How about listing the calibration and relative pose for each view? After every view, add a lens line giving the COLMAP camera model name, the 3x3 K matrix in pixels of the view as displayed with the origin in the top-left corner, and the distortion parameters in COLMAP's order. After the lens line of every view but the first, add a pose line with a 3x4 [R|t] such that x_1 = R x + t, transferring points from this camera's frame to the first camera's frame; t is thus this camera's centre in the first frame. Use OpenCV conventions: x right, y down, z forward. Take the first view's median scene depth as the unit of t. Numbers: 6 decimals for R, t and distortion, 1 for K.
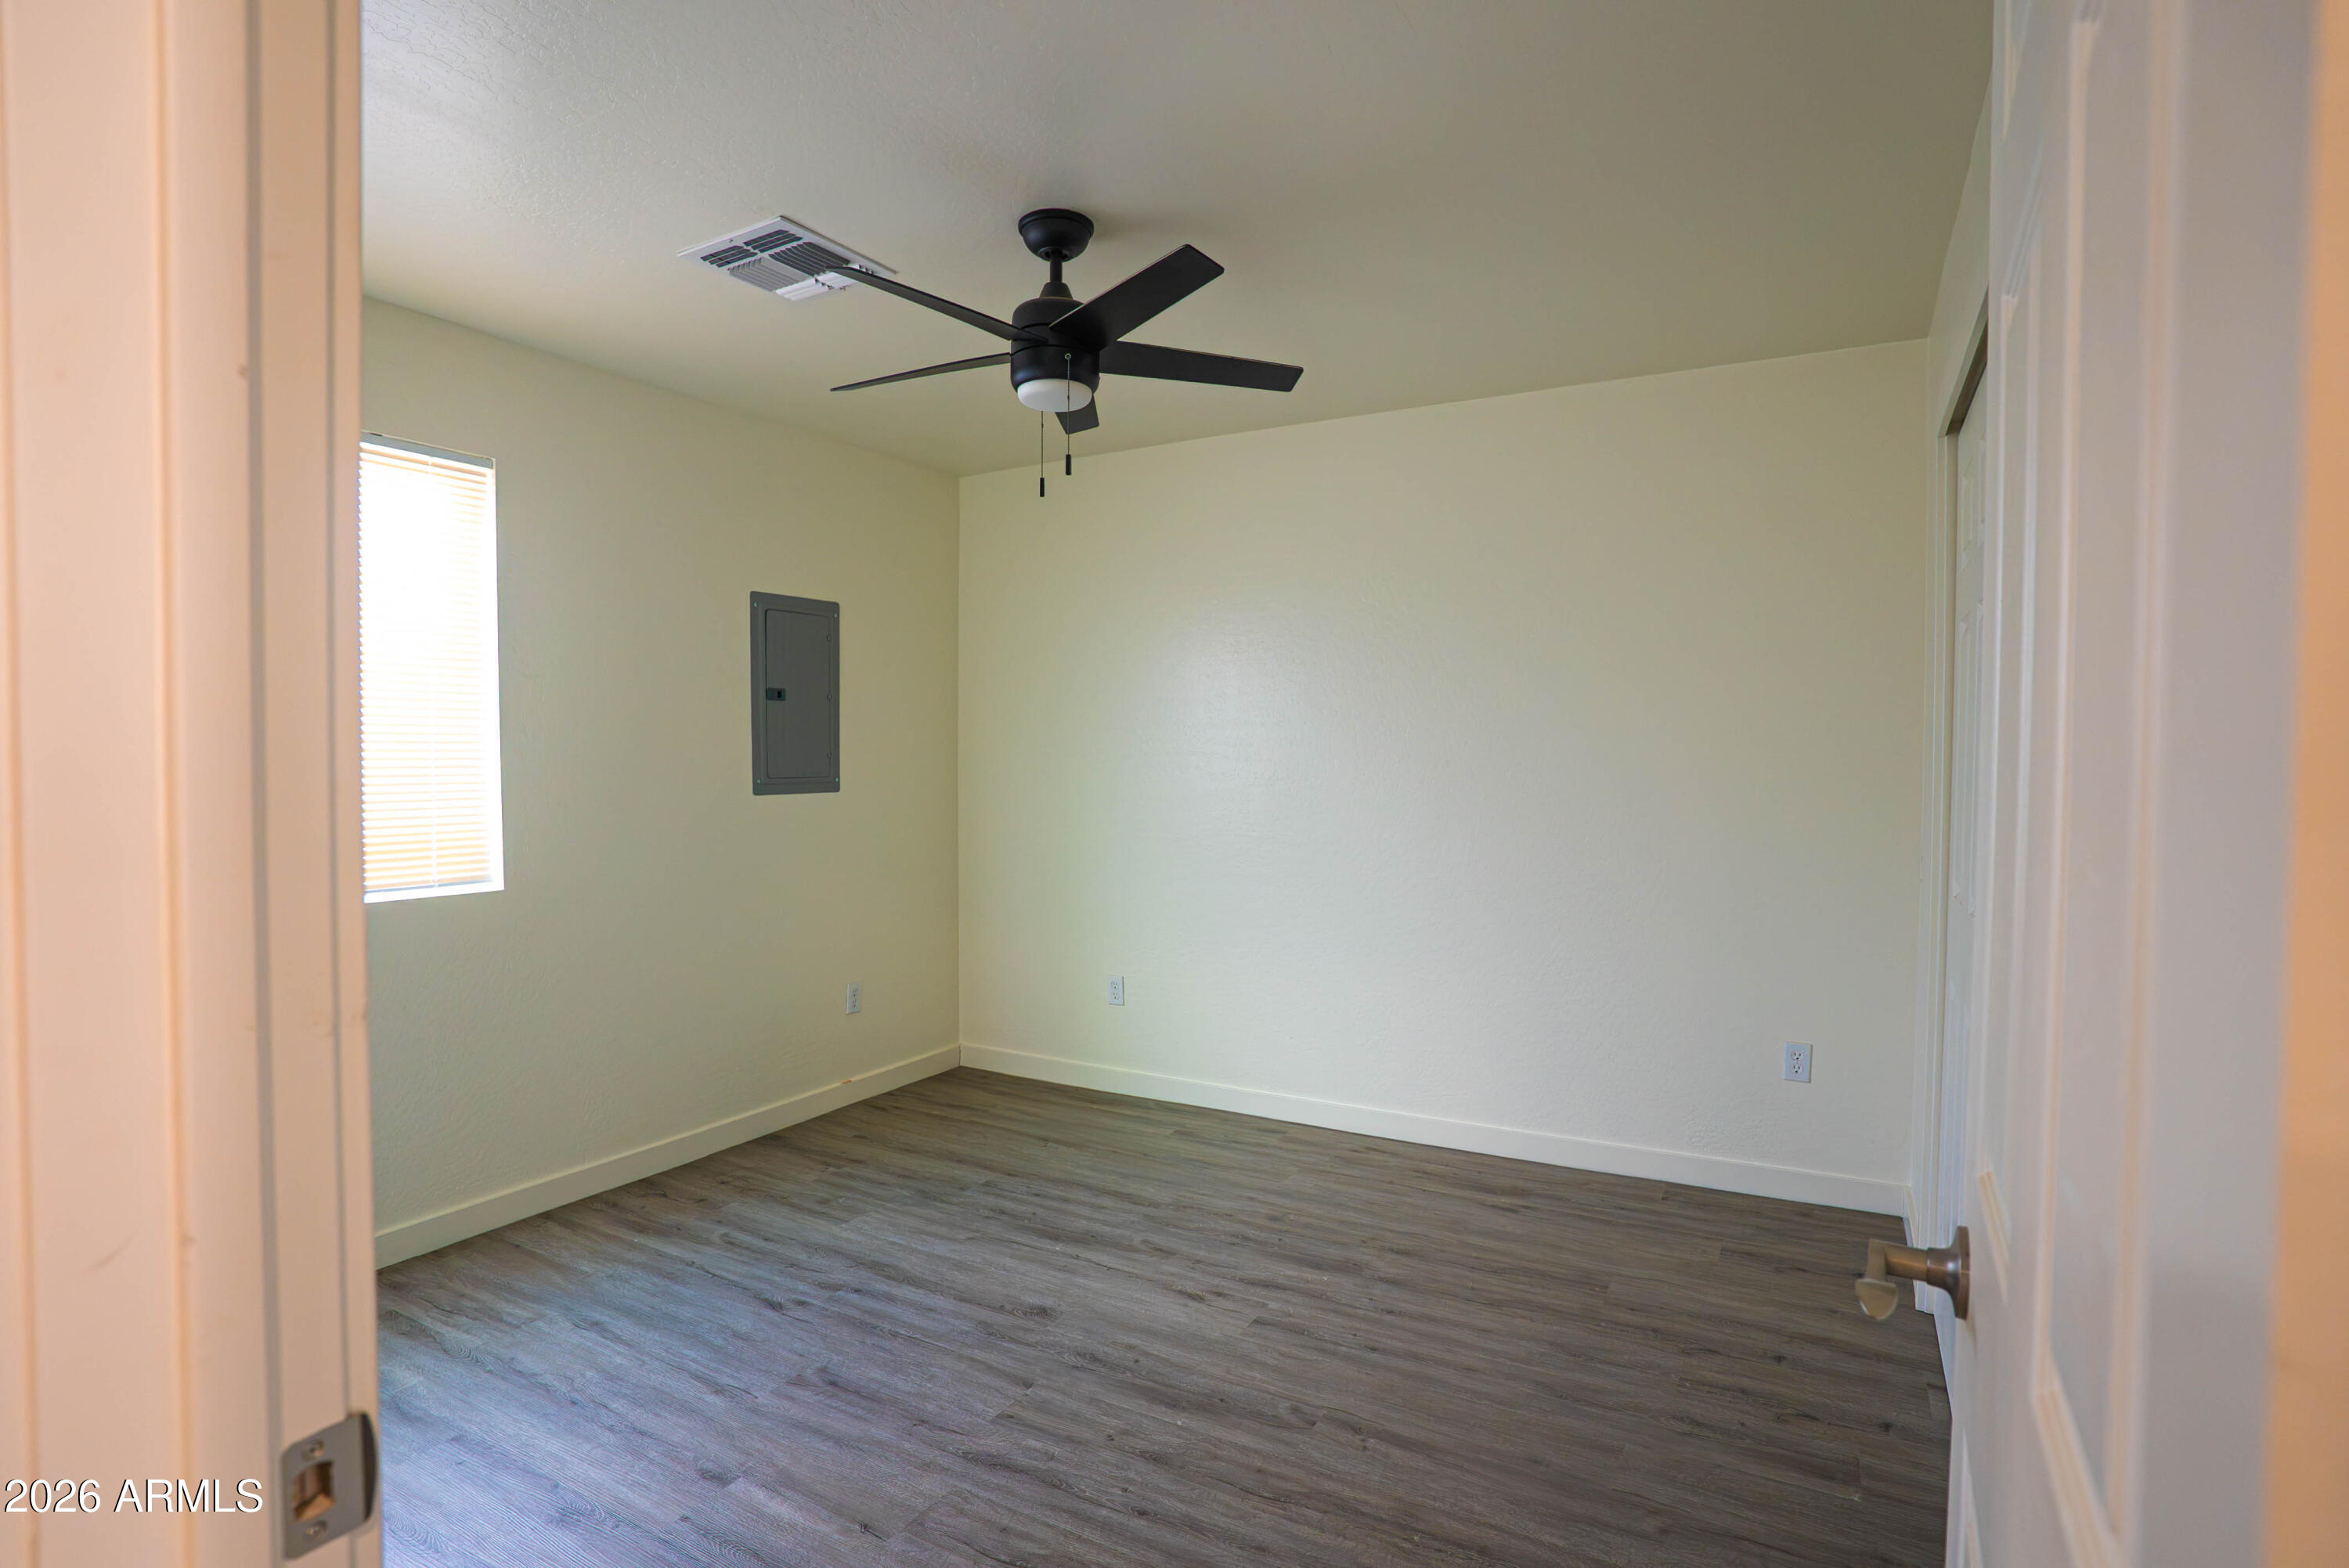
lens RADIAL K [[1165.4, 0, 1167.8], [0, 1165.4, 793.6], [0, 0, 1]] dist [-0.071695, 0.035304]
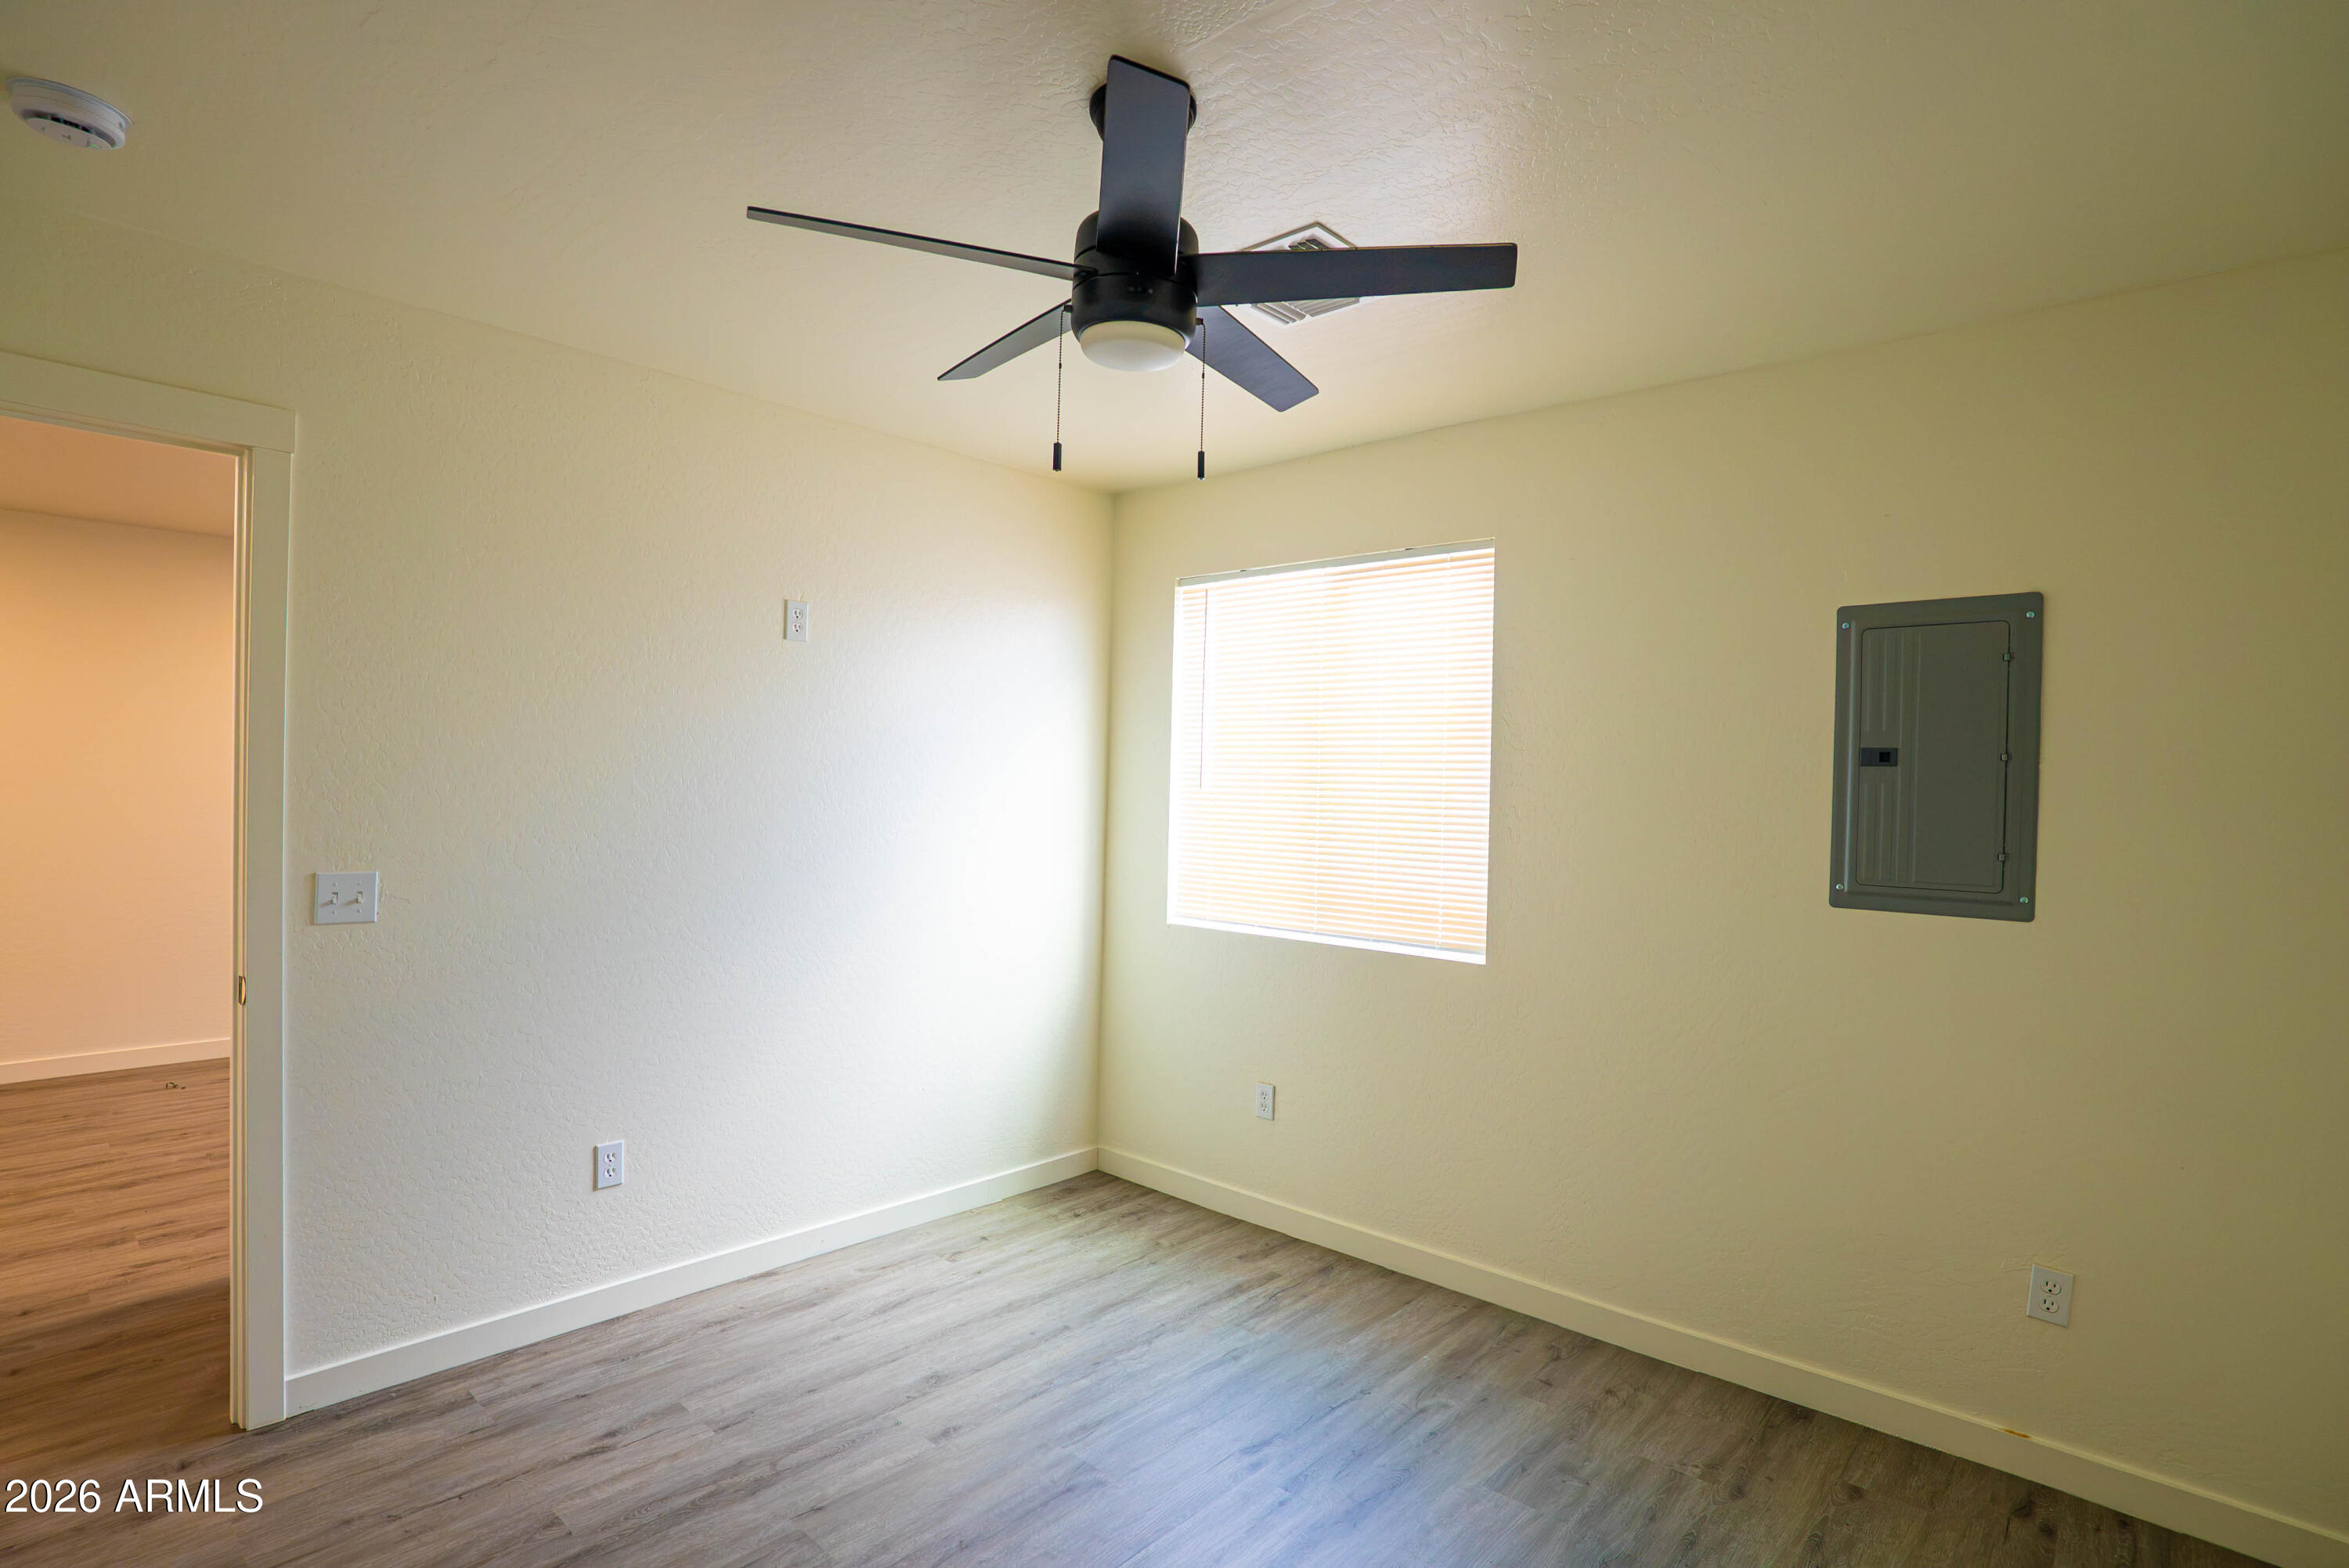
lens RADIAL K [[1165.4, 0, 1167.8], [0, 1165.4, 793.6], [0, 0, 1]] dist [-0.071695, 0.035304]
pose [[-0.217262, 0.012073, -0.976039, 0.467152], [-0.049628, 0.998494, 0.023397, -0.075557], [0.974851, 0.053522, -0.216336, 0.936491]]
